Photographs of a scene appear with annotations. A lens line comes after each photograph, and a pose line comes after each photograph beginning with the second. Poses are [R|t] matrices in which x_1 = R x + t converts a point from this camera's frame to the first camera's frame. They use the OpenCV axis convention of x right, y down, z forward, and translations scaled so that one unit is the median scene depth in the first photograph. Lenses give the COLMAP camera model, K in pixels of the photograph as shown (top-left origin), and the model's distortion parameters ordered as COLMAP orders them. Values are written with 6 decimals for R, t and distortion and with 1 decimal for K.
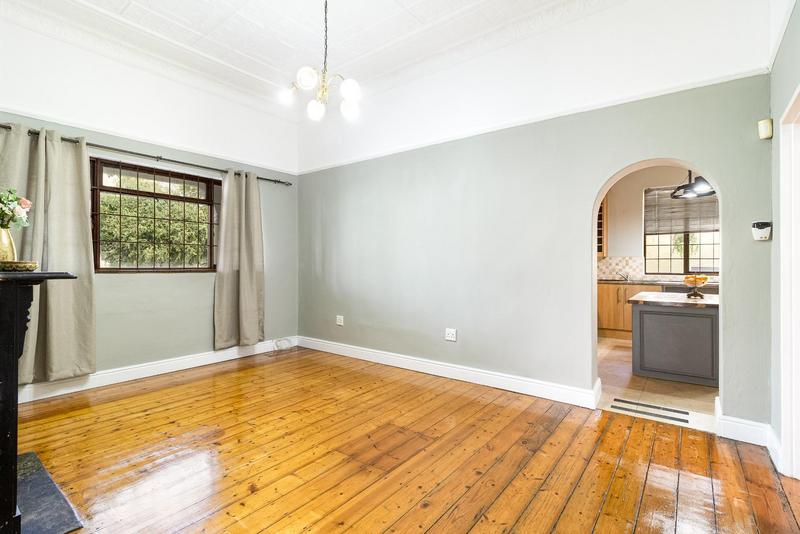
lens RADIAL K [[375.2, 0, 393.9], [0, 375.2, 263.5], [0, 0, 1]] dist [-0.001151, -0.001034]
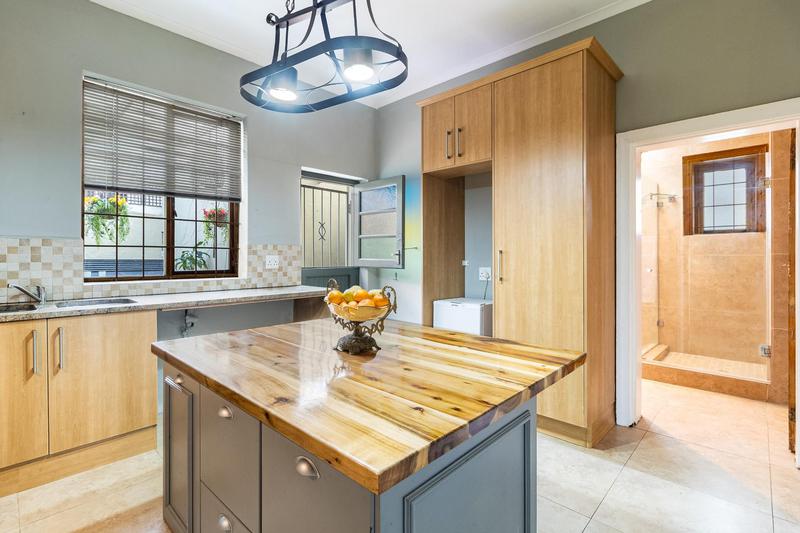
lens RADIAL K [[375.2, 0, 400.8], [0, 375.2, 258.8], [0, 0, 1]] dist [-0.001151, -0.001034]
pose [[0.075894, -0.009376, 0.997072, 0.283529], [-0.004517, 0.999942, 0.009747, -0.002722], [-0.997106, -0.005244, 0.075847, 0.618435]]
